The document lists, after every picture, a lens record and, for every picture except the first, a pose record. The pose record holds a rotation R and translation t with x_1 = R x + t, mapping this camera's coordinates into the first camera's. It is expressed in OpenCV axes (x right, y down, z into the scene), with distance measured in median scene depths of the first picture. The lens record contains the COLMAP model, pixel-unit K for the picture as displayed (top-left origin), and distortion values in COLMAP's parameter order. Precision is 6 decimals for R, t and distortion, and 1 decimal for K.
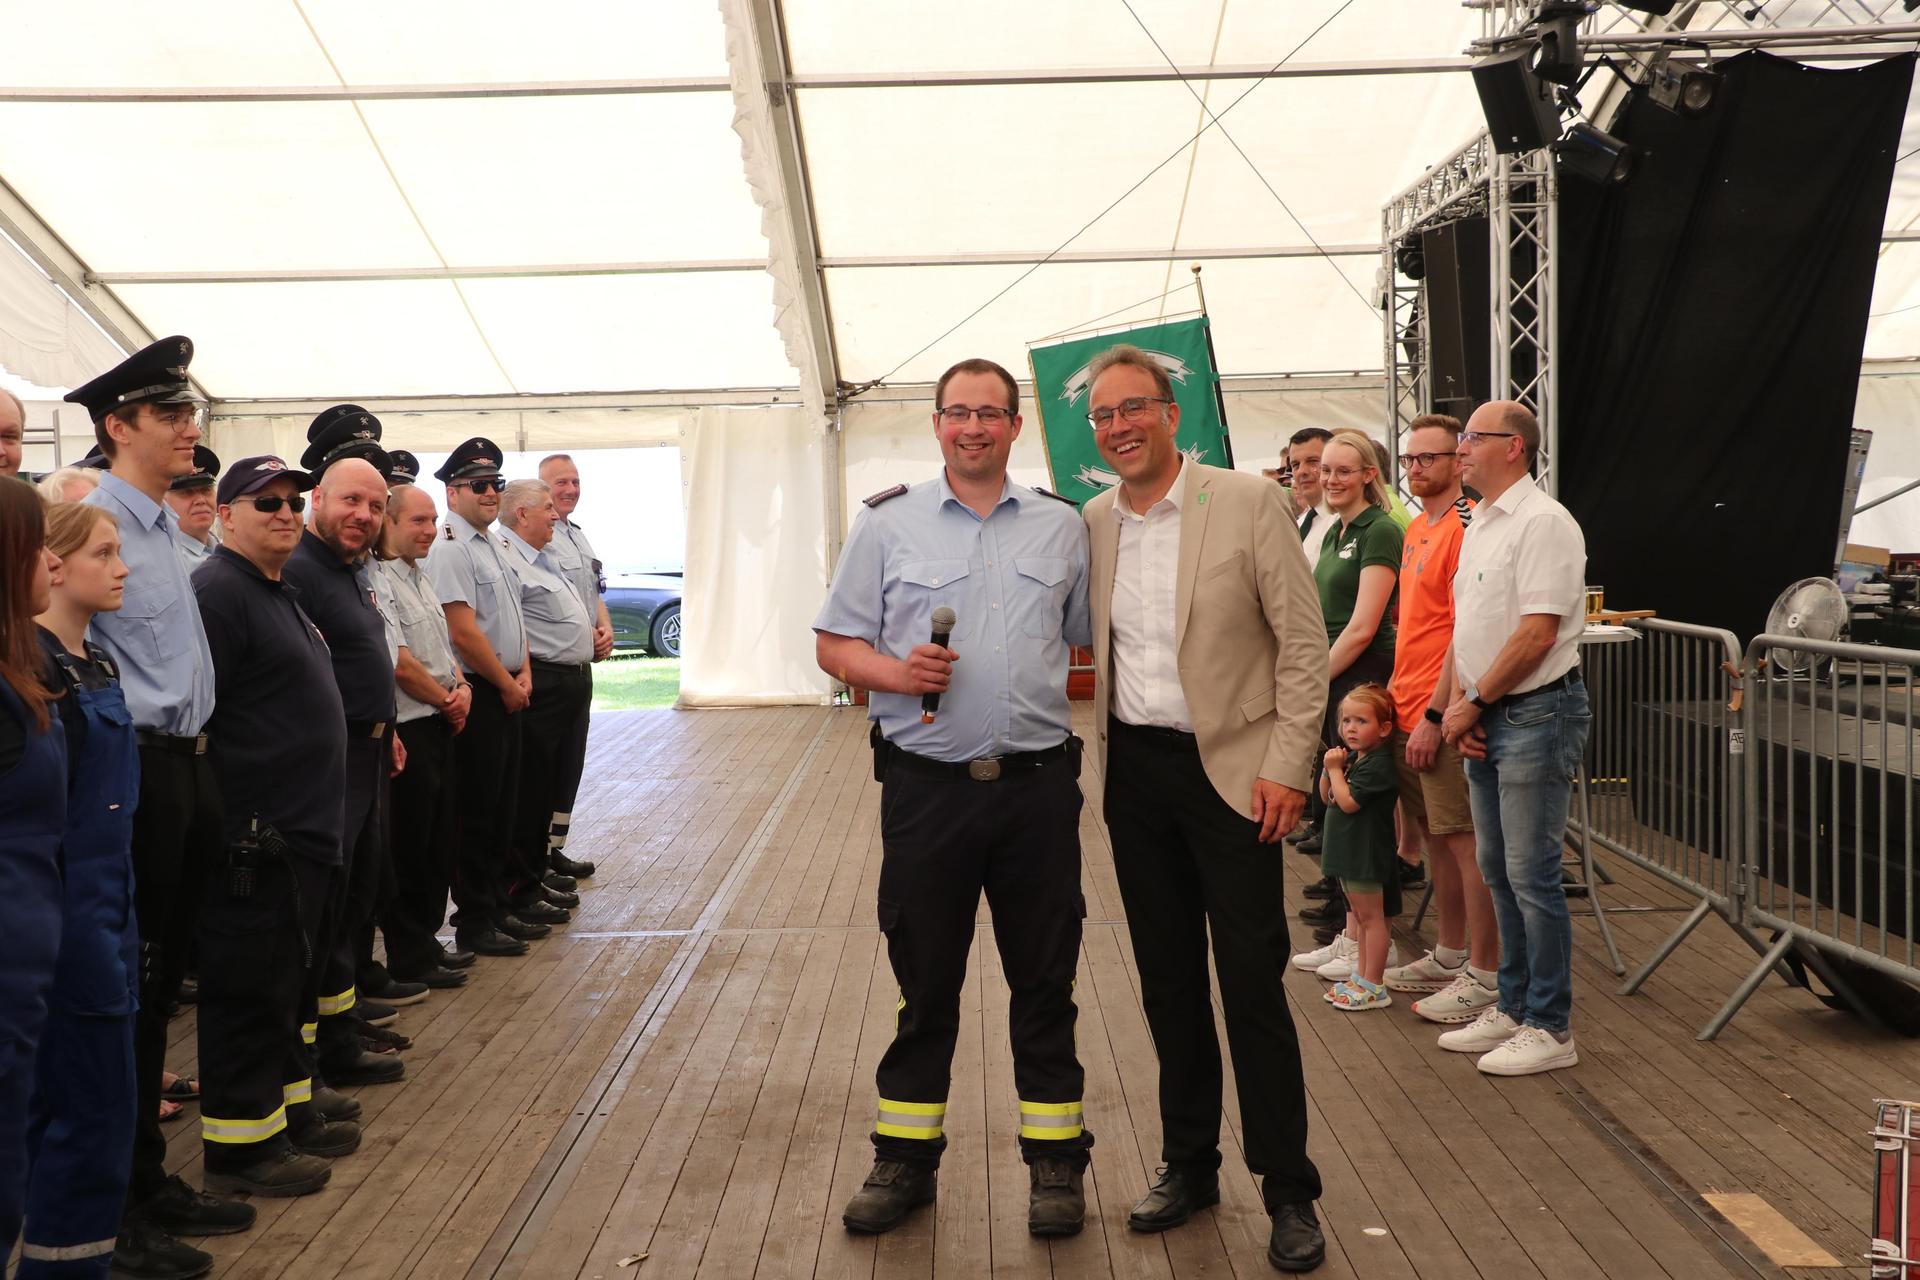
lens RADIAL K [[2387.0, 0, 903.7], [0, 2387.0, 625.0], [0, 0, 1]] dist [0.115490, 0.000000]
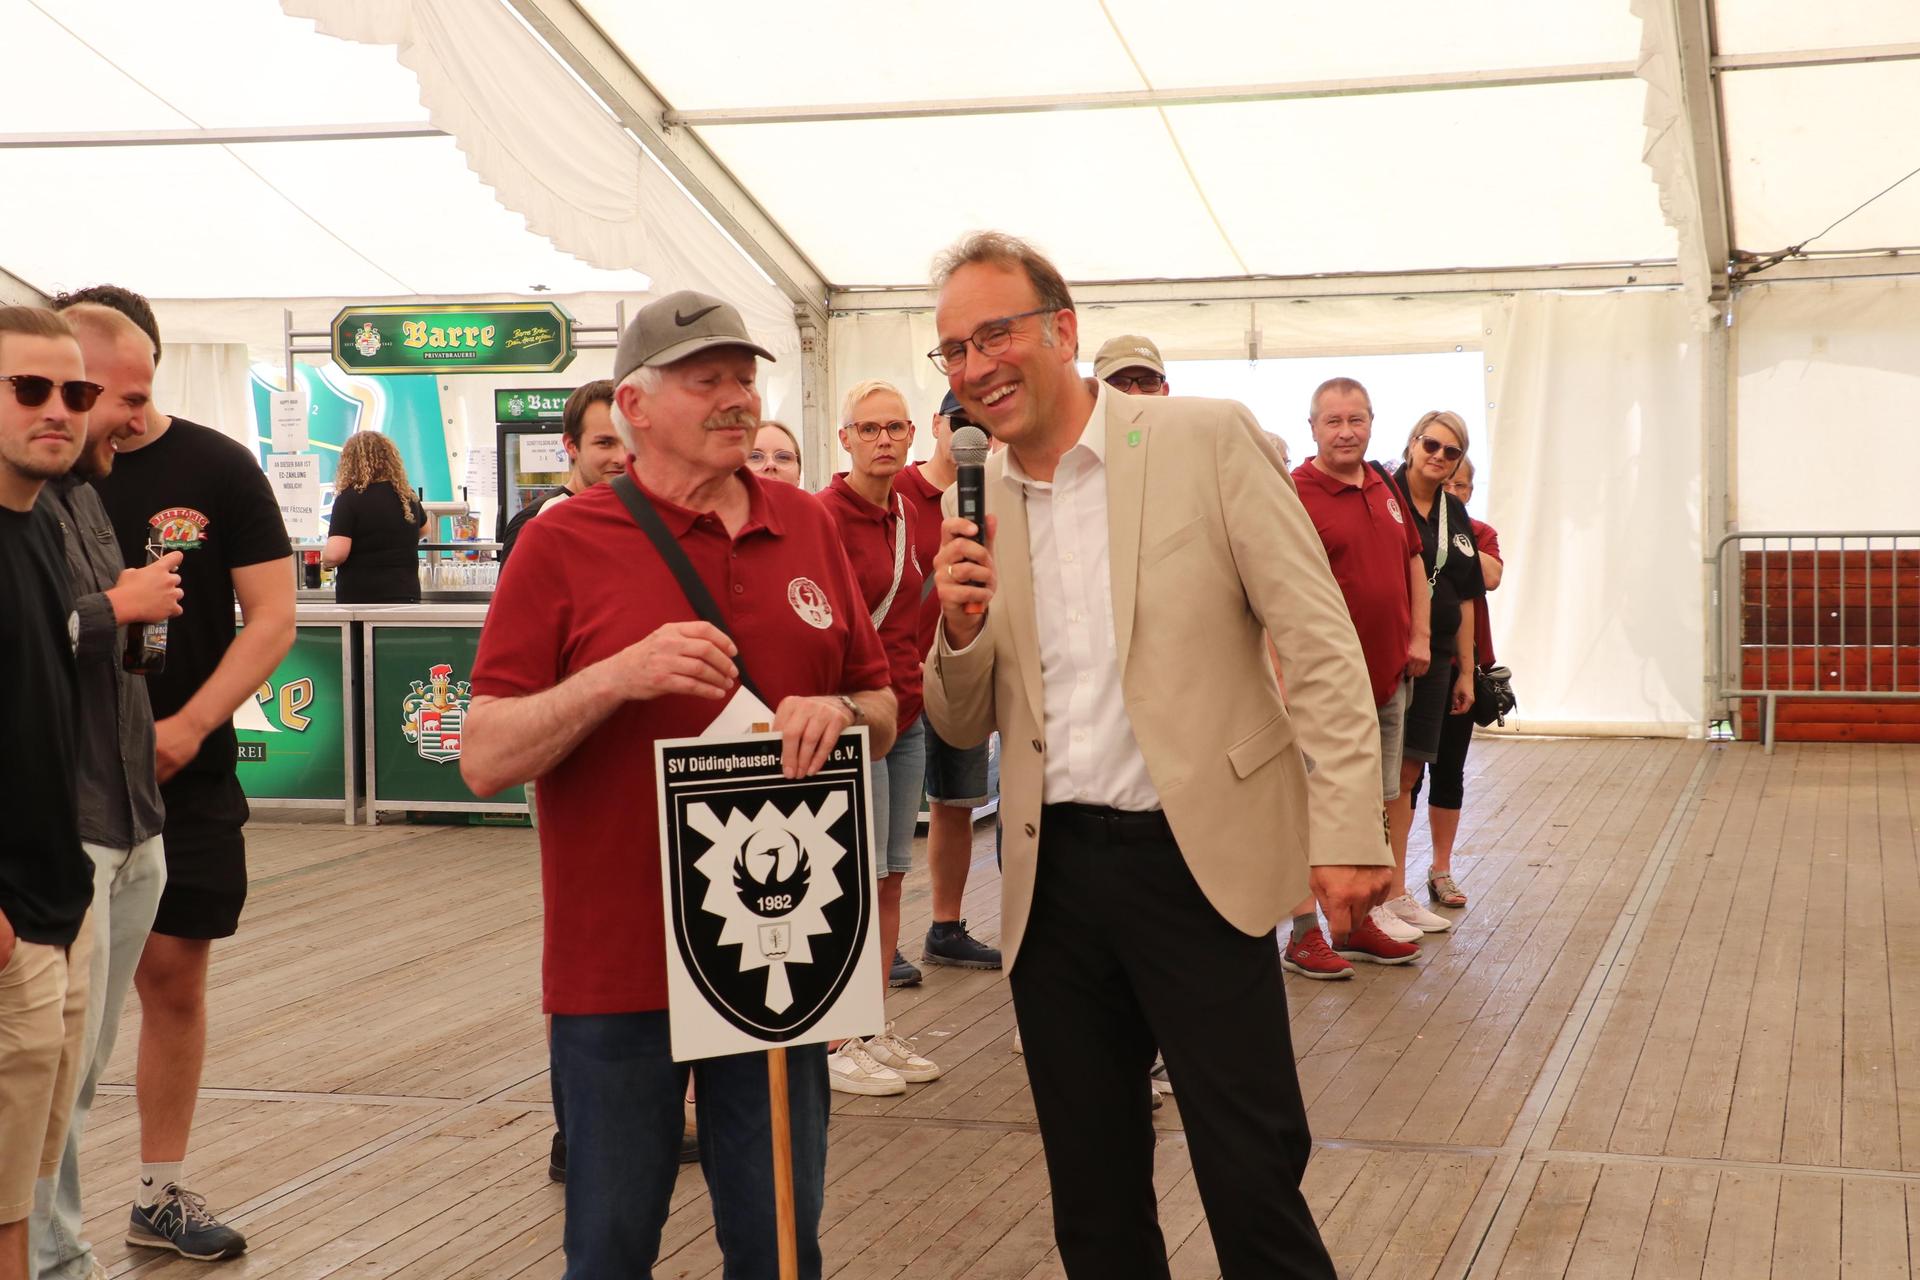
lens RADIAL K [[3132.3, 0, 955.5], [0, 3132.3, 633.6], [0, 0, 1]] dist [0.155235, 0.000000]
pose [[0.967805, 0.024054, -0.250547, -0.014769], [-0.020830, 0.999663, 0.015510, -0.006092], [0.250836, -0.009791, 0.967980, 0.111993]]
